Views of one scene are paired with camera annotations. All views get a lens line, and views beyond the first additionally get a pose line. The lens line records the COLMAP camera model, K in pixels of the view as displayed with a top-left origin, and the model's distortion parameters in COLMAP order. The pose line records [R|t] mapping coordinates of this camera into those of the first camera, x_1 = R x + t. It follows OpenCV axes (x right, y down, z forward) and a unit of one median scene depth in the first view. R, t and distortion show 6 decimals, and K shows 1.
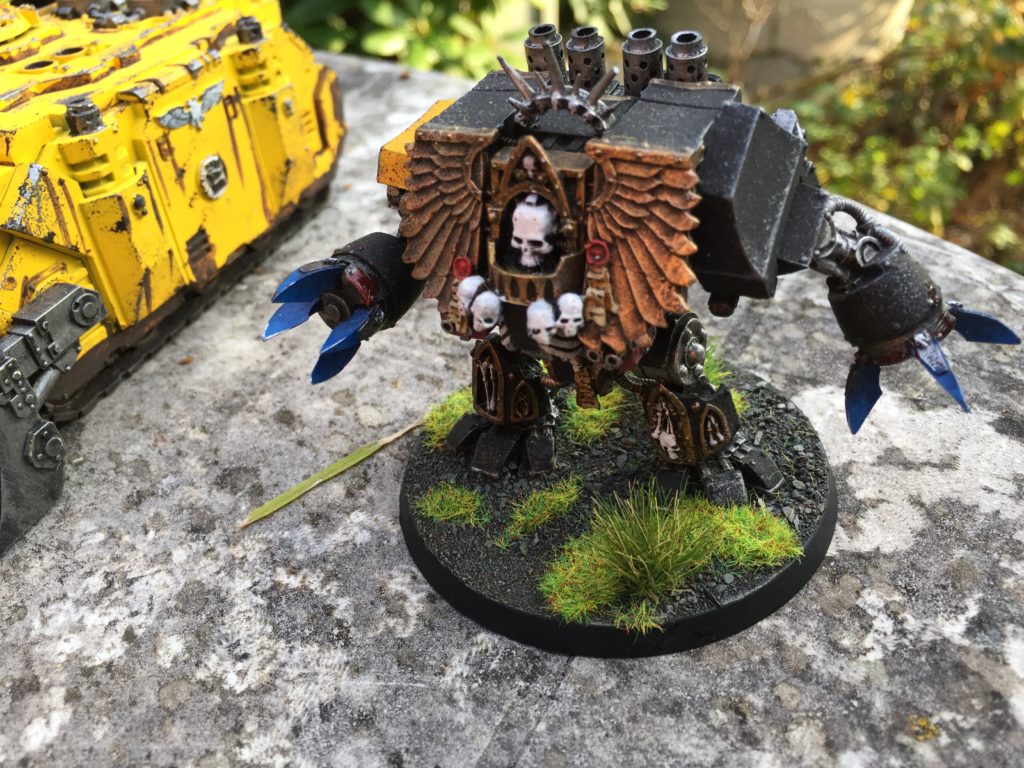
lens RADIAL K [[869.5, 0, 510.7], [0, 869.5, 389.5], [0, 0, 1]] dist [0.018954, -0.051889]
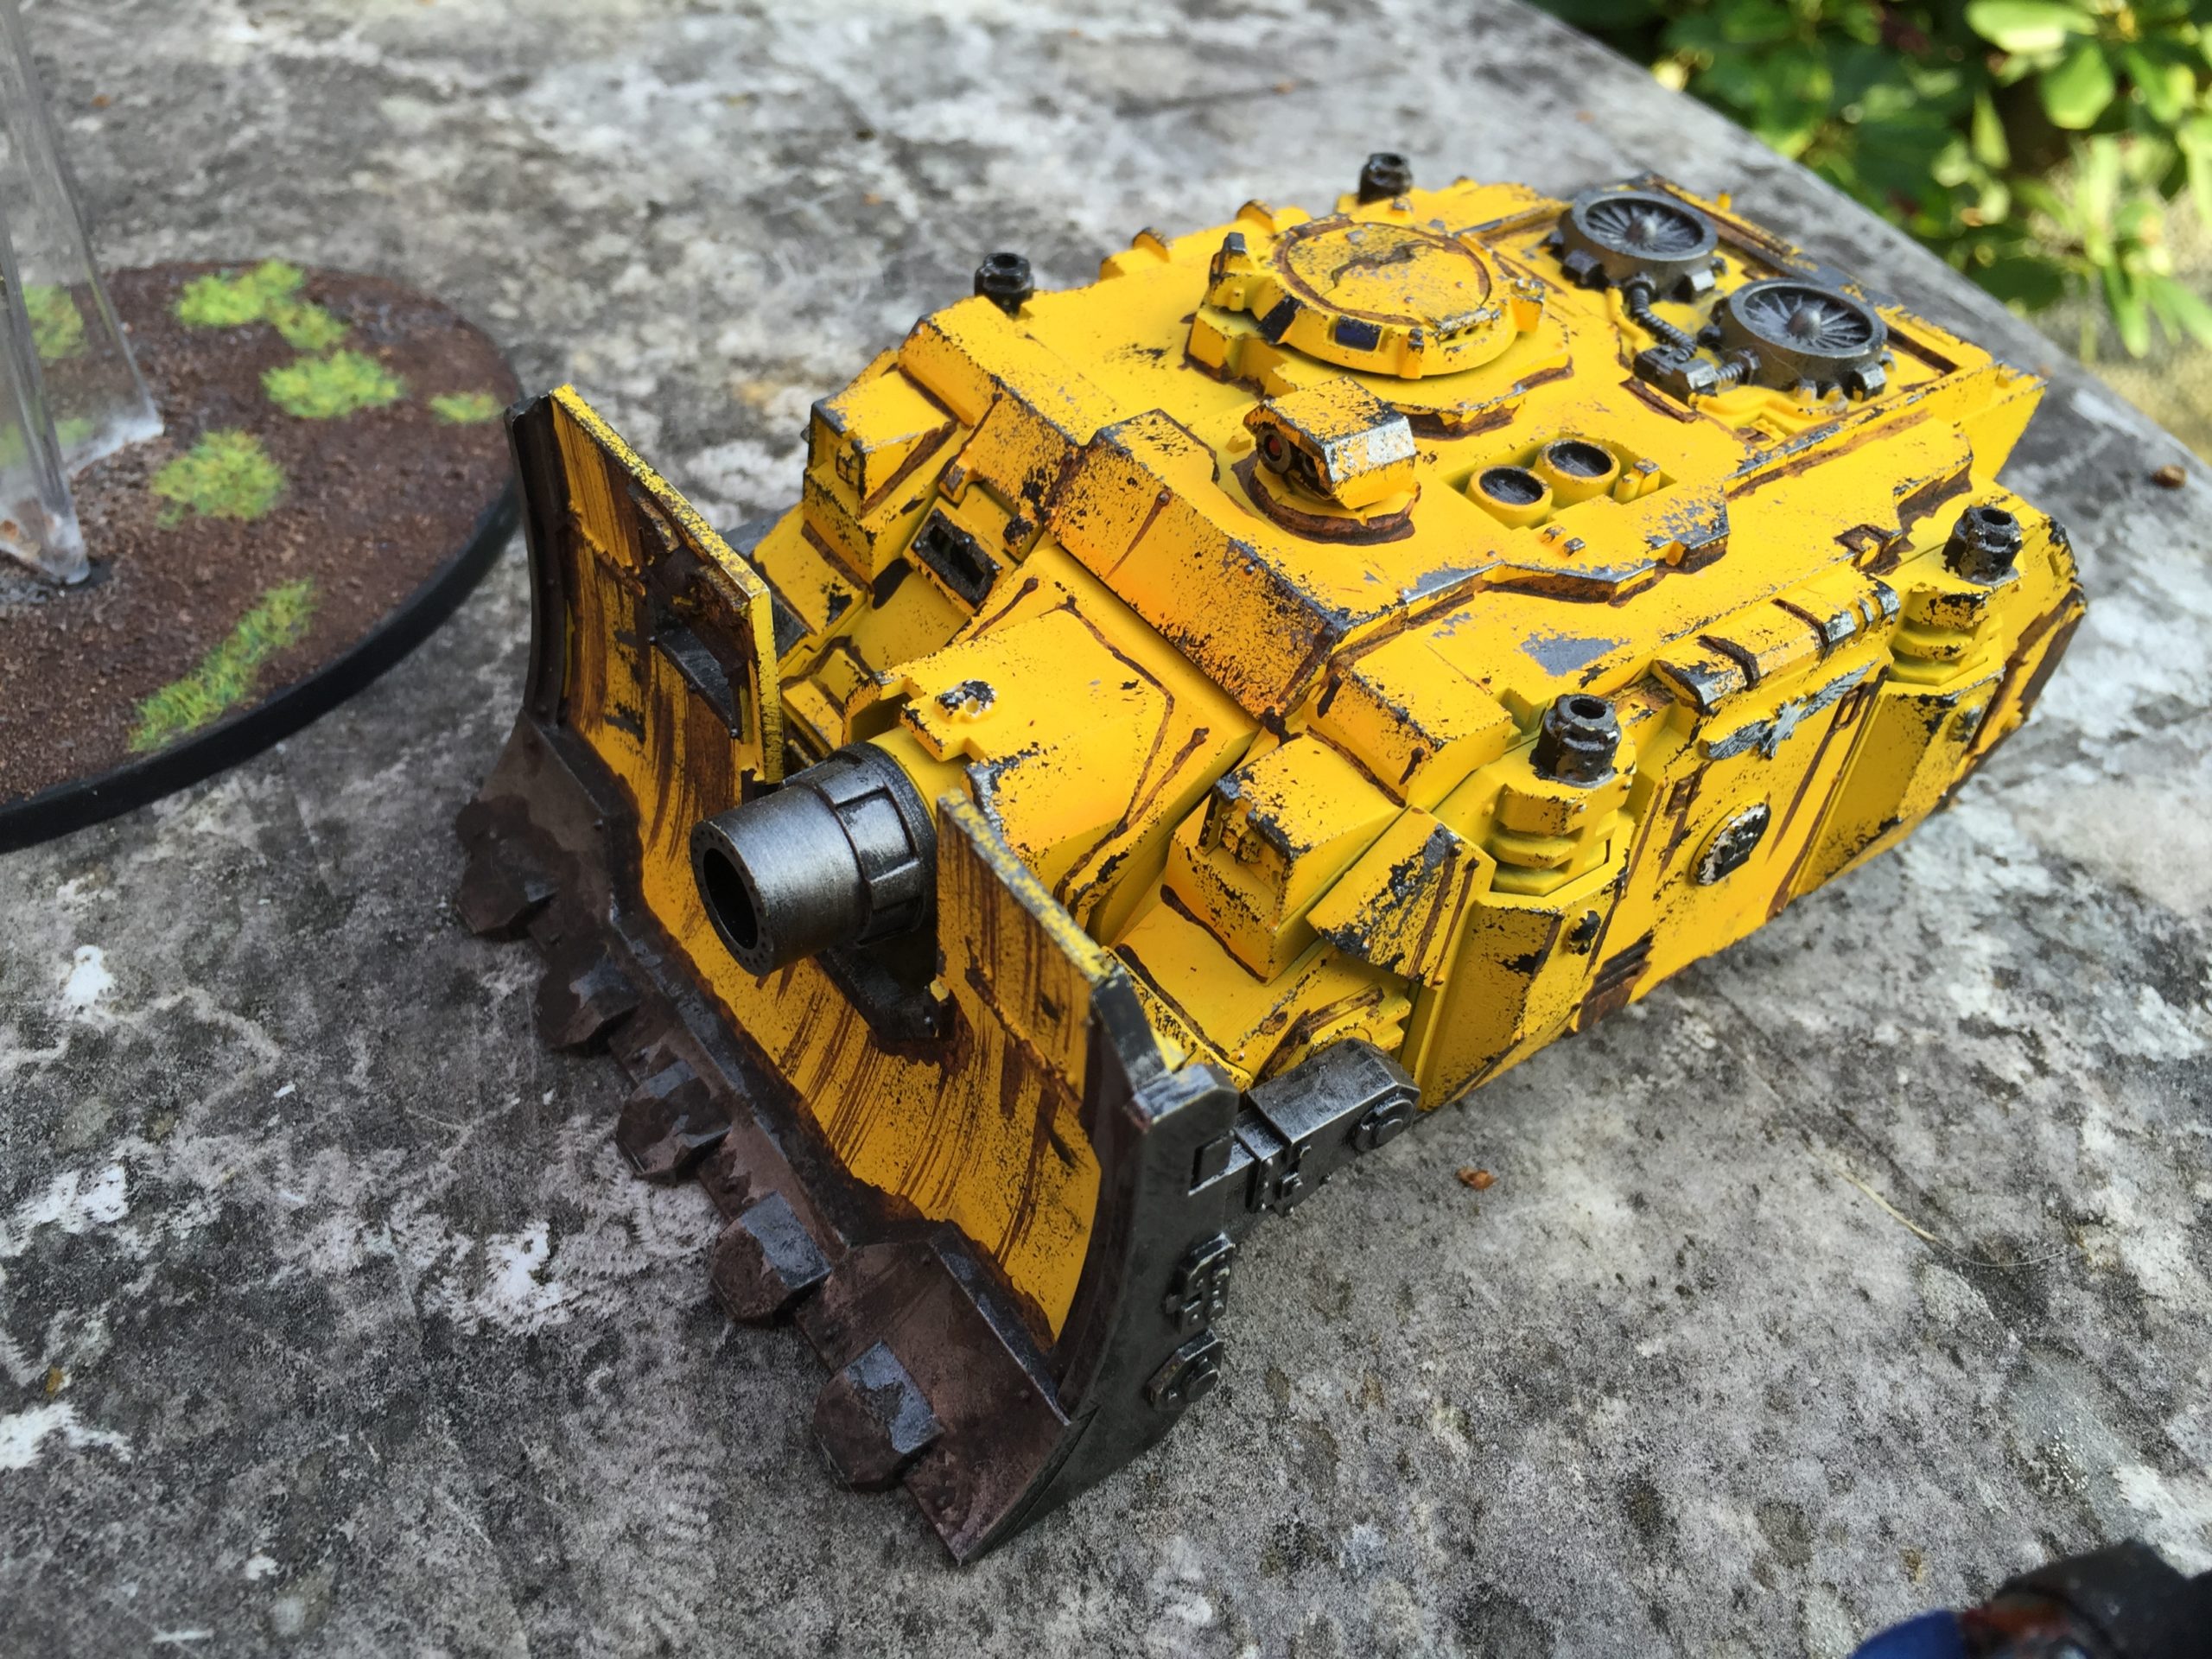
lens RADIAL K [[1878.2, 0, 1122.8], [0, 1878.2, 819.2], [0, 0, 1]] dist [0.018954, -0.051889]
pose [[0.825742, 0.477331, -0.300510, -0.351033], [-0.439418, 0.878421, 0.187853, -0.328572], [0.353642, -0.023069, 0.935096, 0.036012]]
